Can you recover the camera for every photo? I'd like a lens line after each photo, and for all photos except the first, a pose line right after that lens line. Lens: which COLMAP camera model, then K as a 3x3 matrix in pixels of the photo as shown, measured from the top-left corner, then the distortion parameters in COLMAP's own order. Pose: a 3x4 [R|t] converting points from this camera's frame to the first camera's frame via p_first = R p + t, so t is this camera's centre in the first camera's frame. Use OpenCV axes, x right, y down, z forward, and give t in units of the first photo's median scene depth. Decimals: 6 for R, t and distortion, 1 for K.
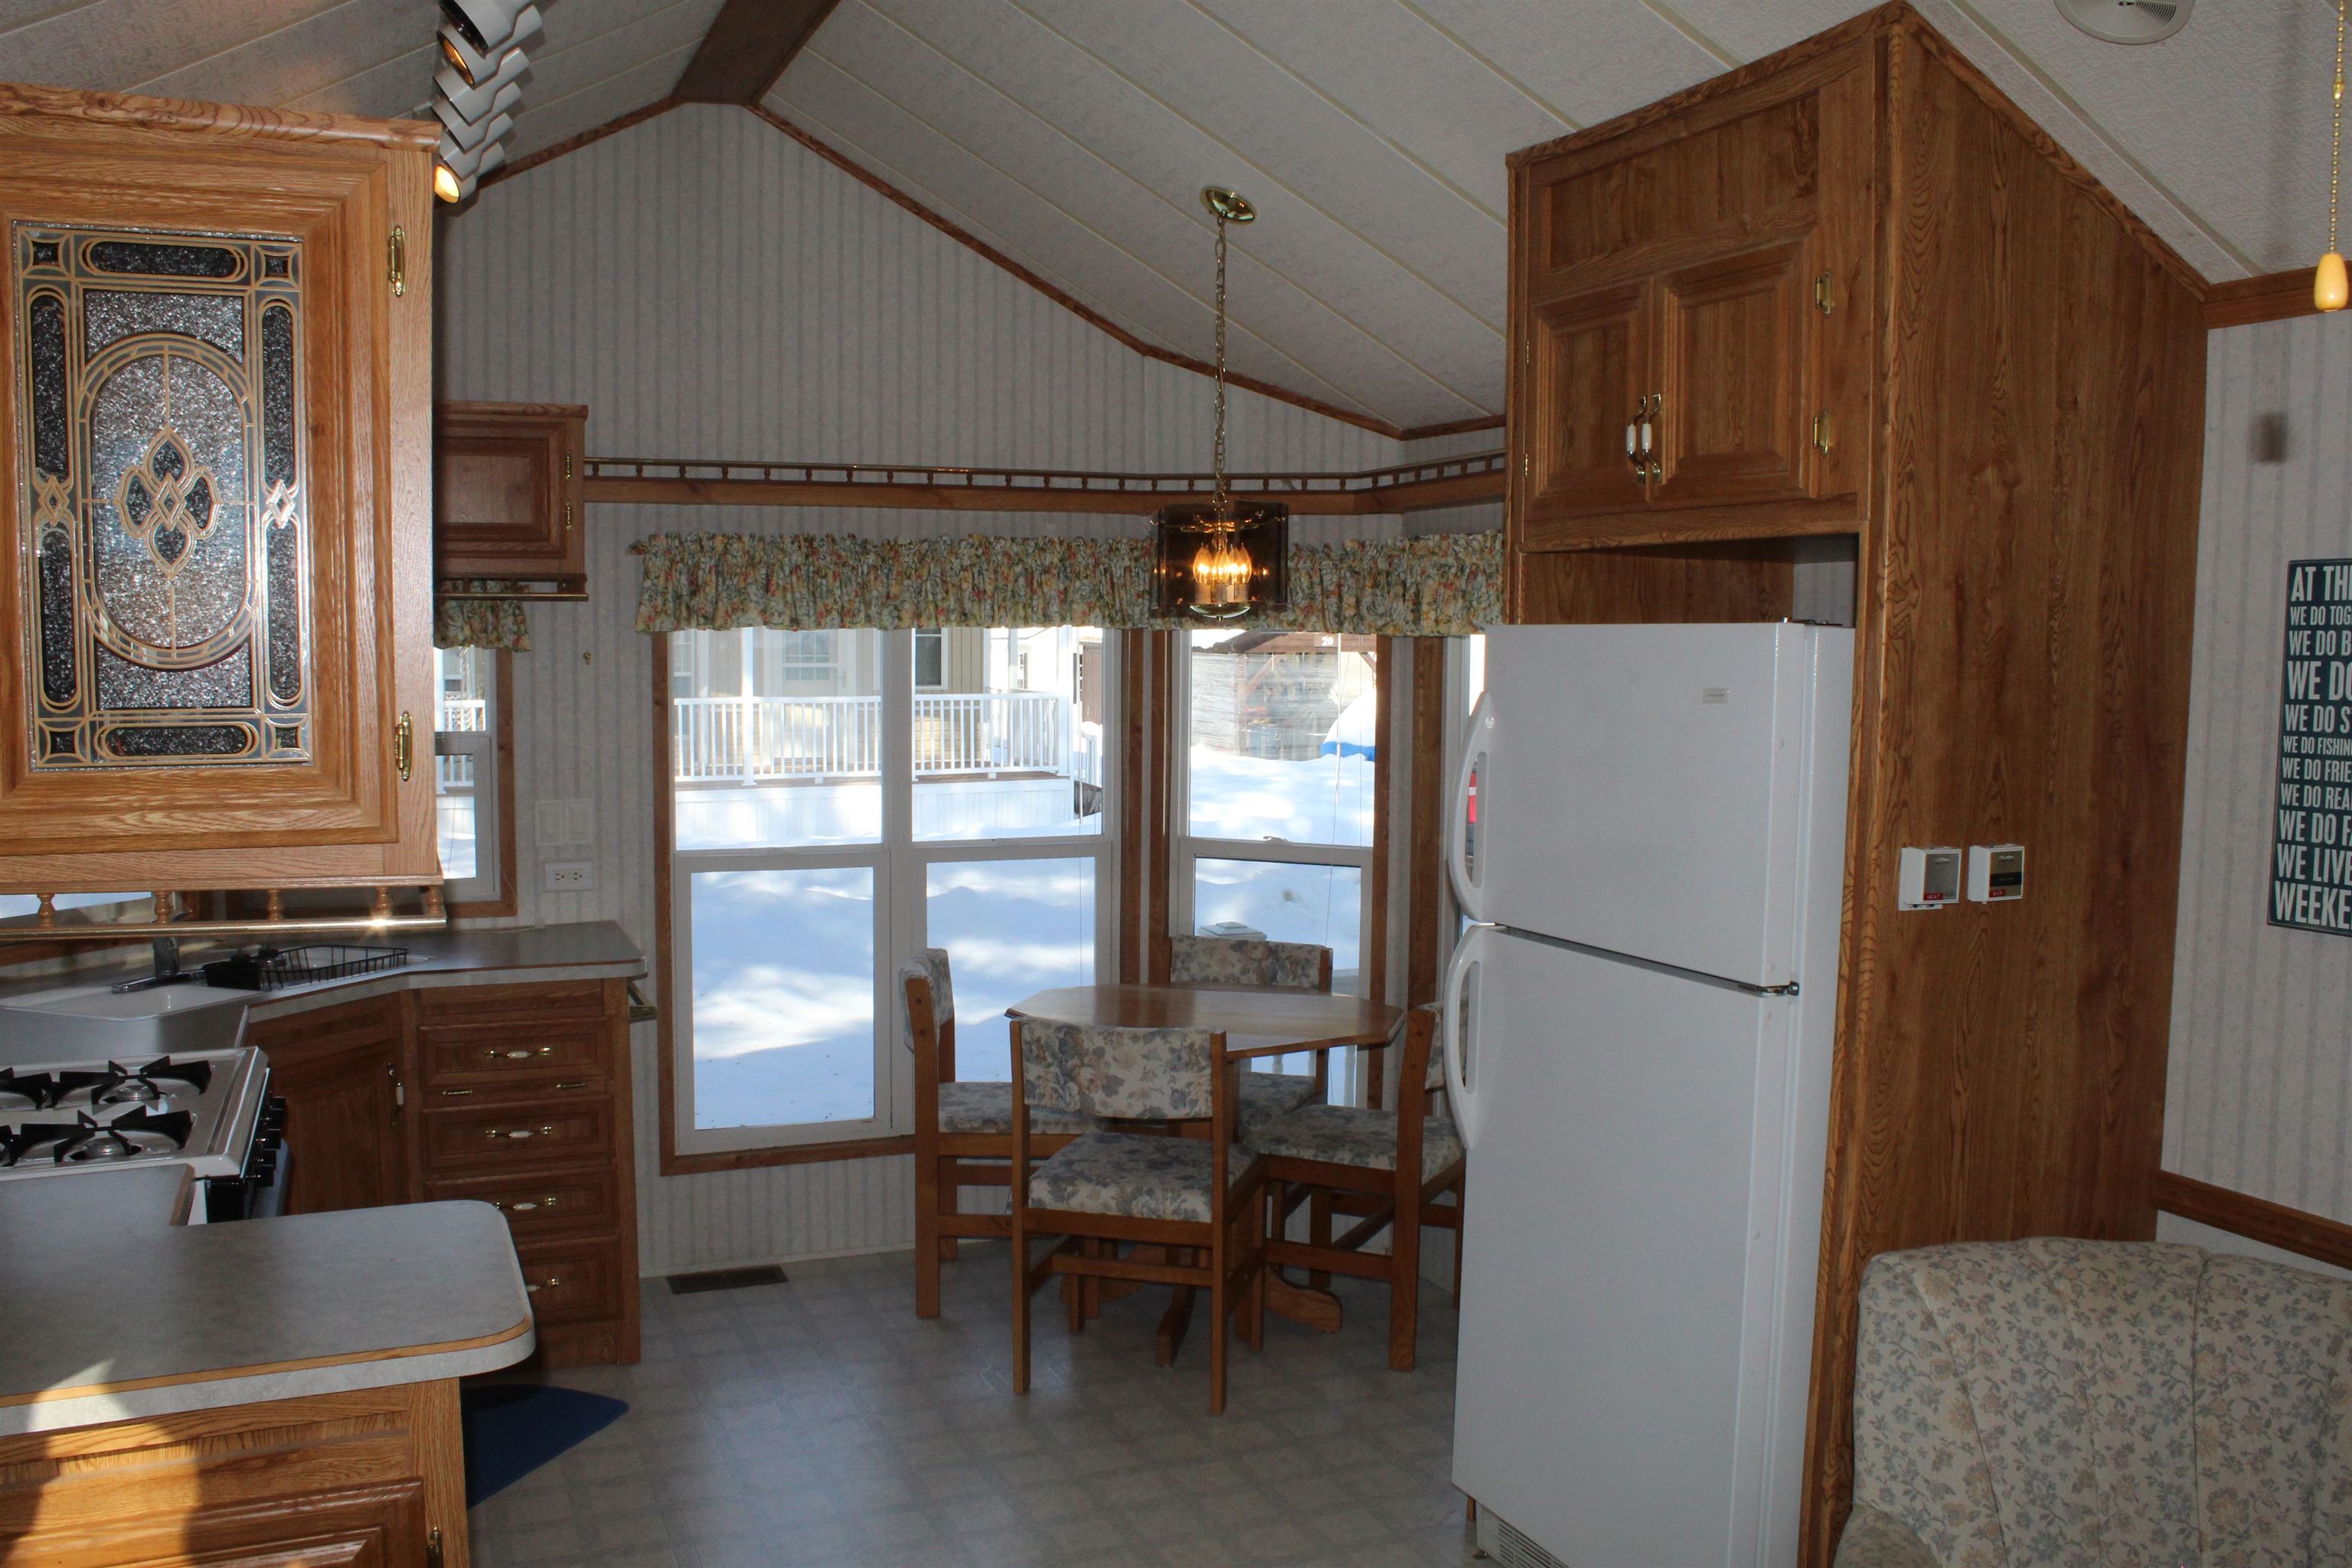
lens RADIAL K [[1947.0, 0, 1173.6], [0, 1947.0, 777.5], [0, 0, 1]] dist [-0.171634, 0.153610]
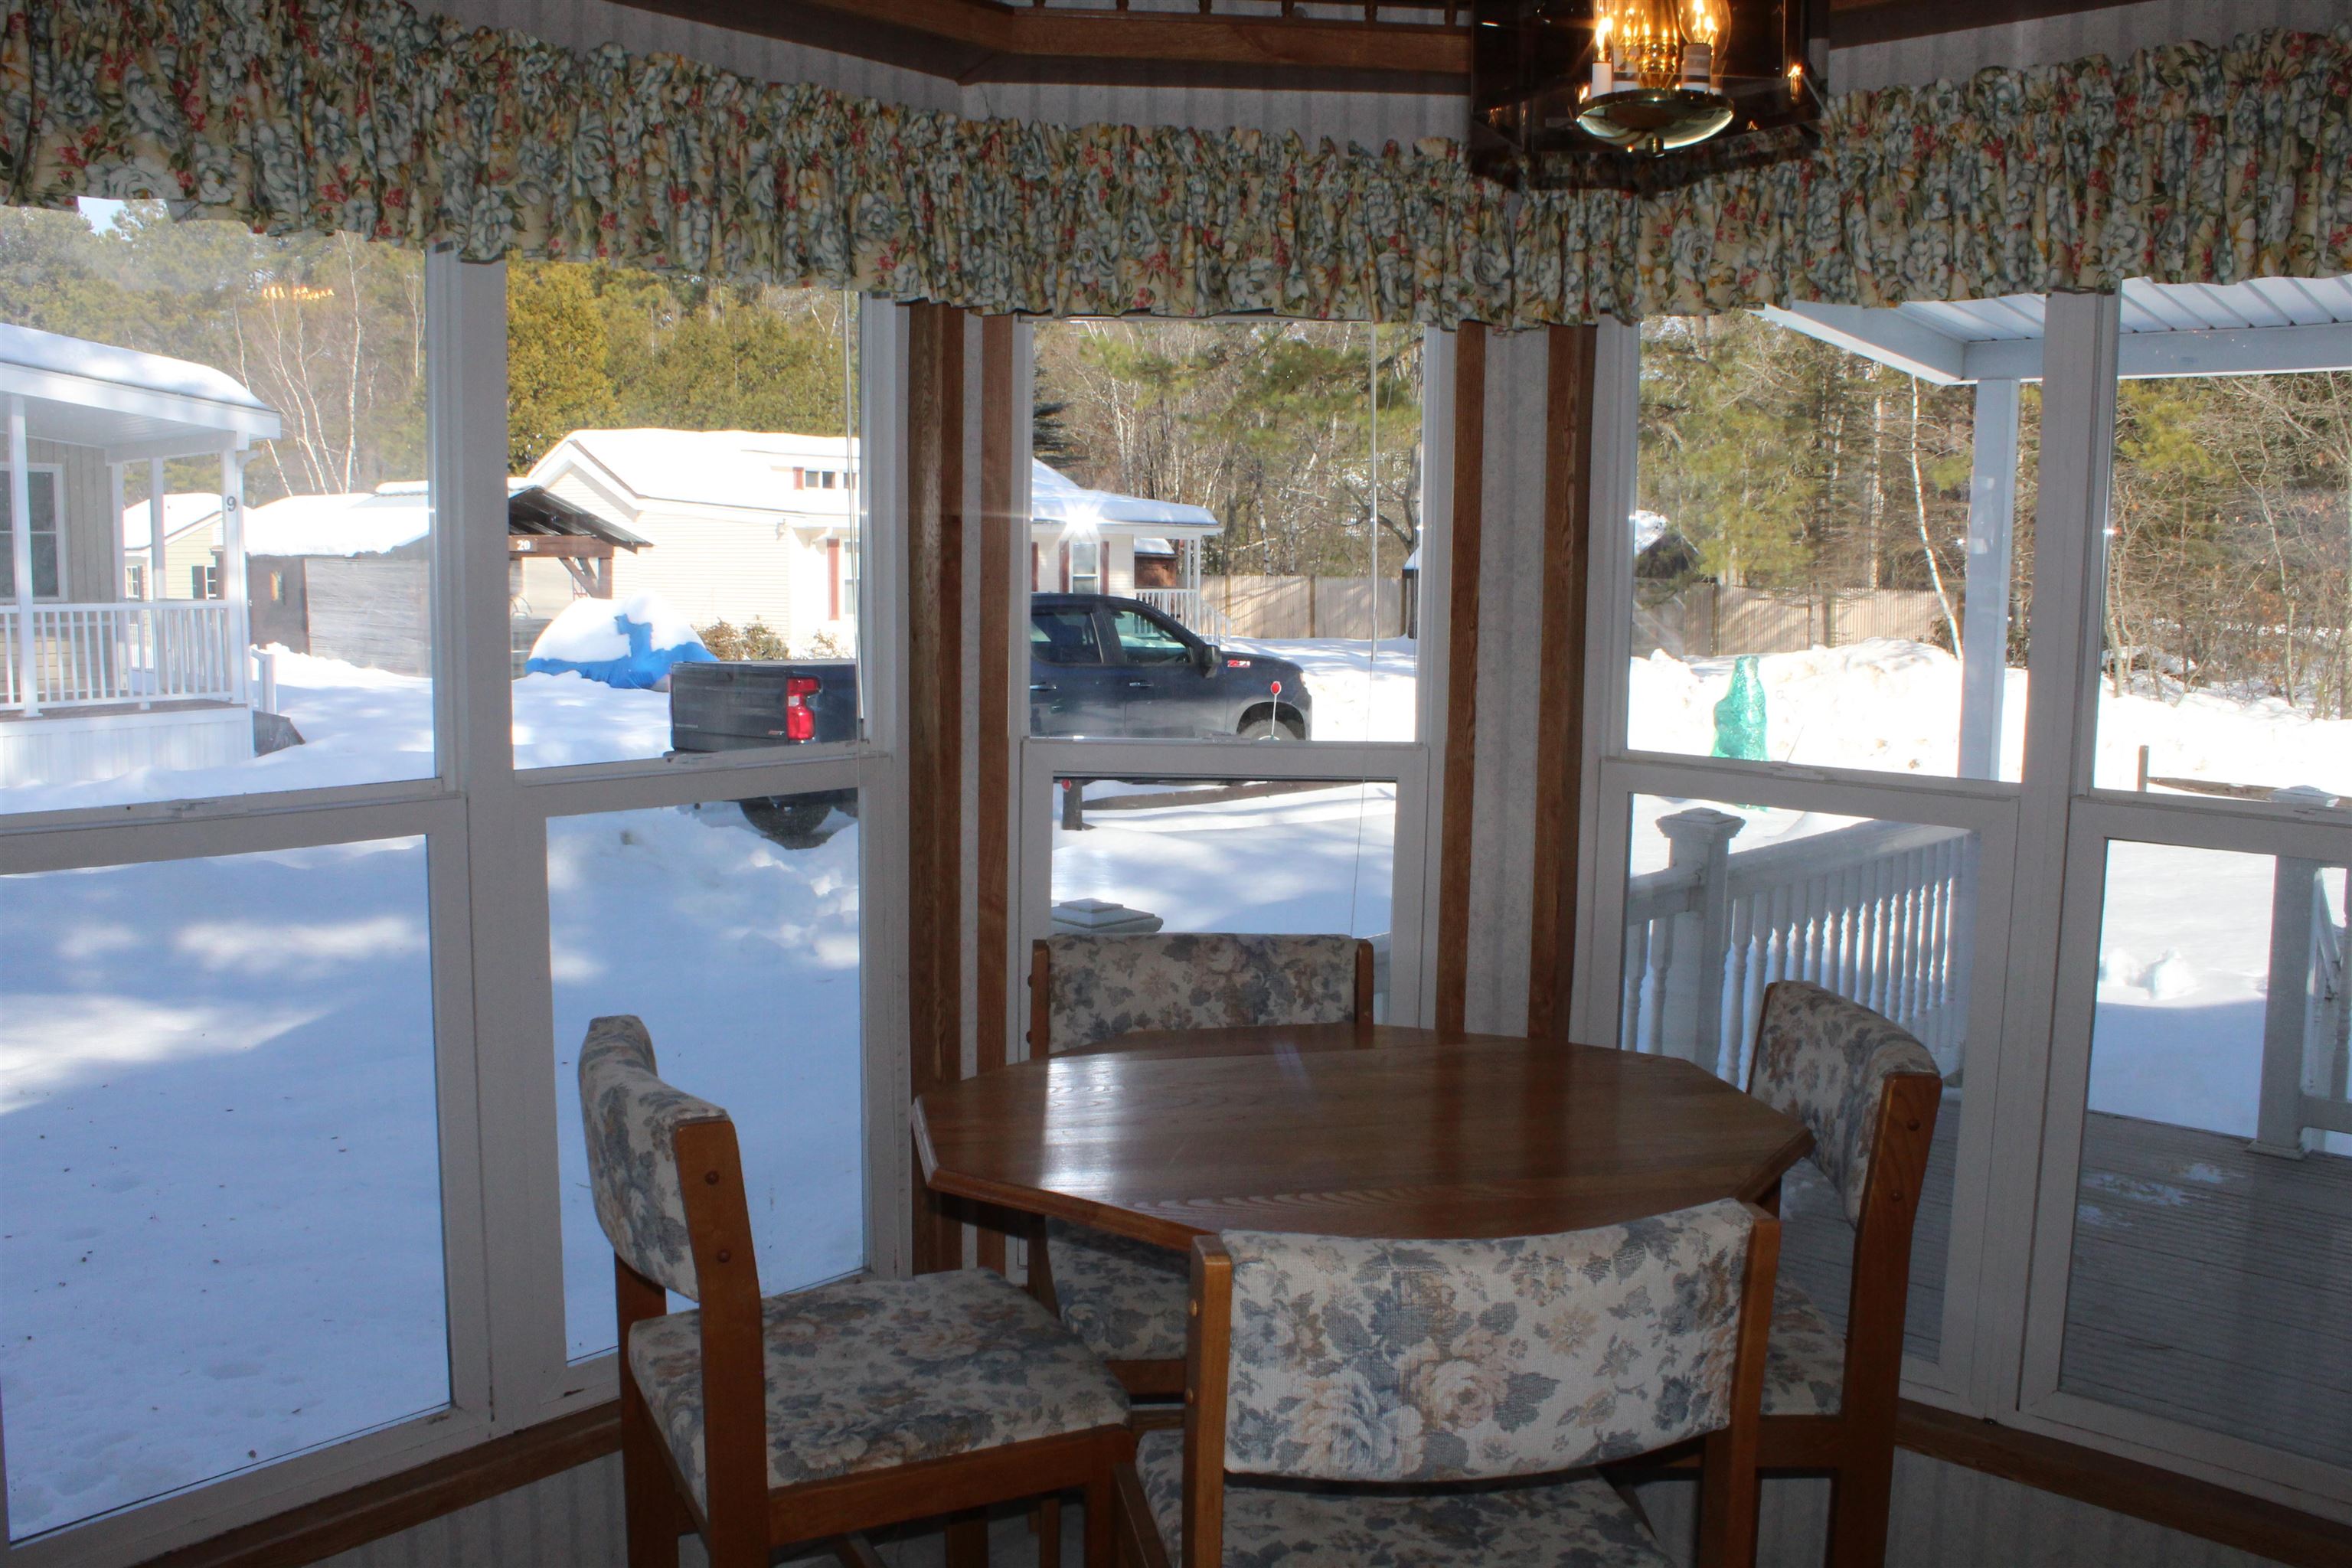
lens RADIAL K [[1947.0, 0, 1173.6], [0, 1947.0, 777.5], [0, 0, 1]] dist [-0.171634, 0.153610]
pose [[0.902701, -0.045558, 0.427849, -0.198636], [0.028290, 0.998511, 0.046637, 0.020364], [-0.429337, -0.029995, 0.902646, 0.593549]]
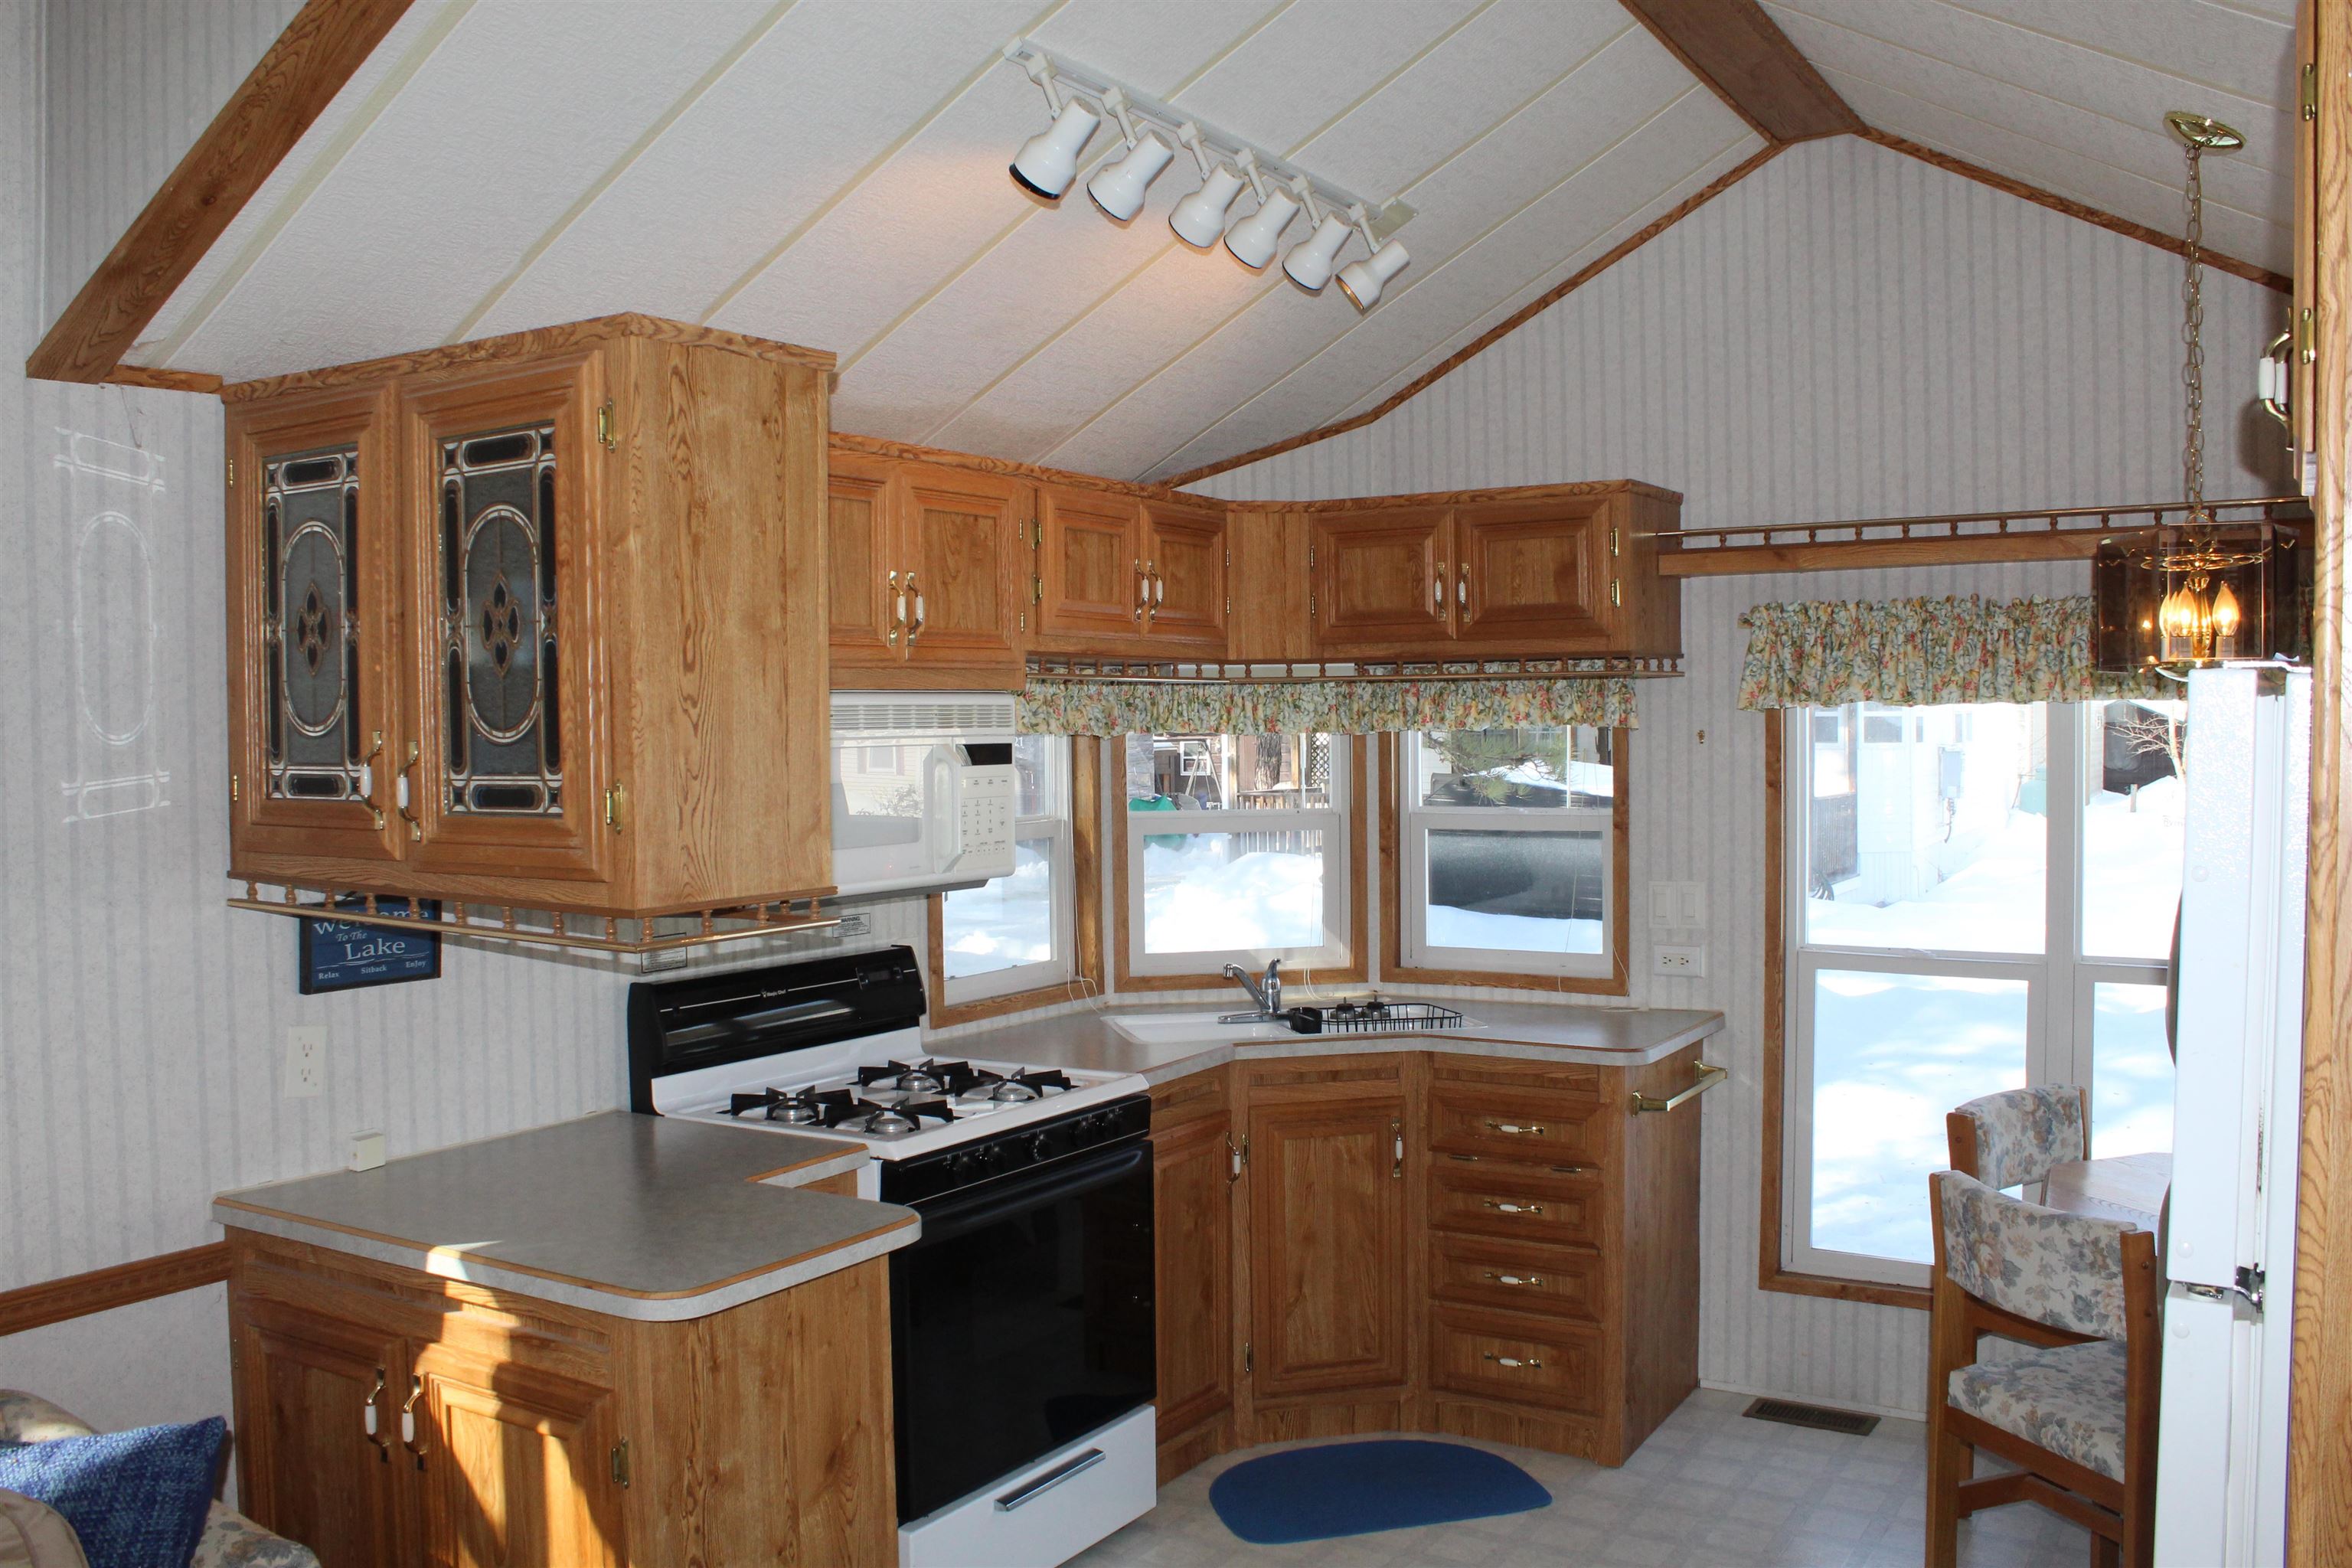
lens RADIAL K [[1947.0, 0, 1173.6], [0, 1947.0, 777.5], [0, 0, 1]] dist [-0.171634, 0.153610]
pose [[0.569770, 0.011720, -0.821720, 0.336636], [-0.046227, 0.998772, -0.017808, -0.012022], [0.820503, 0.048133, 0.569613, 0.227084]]
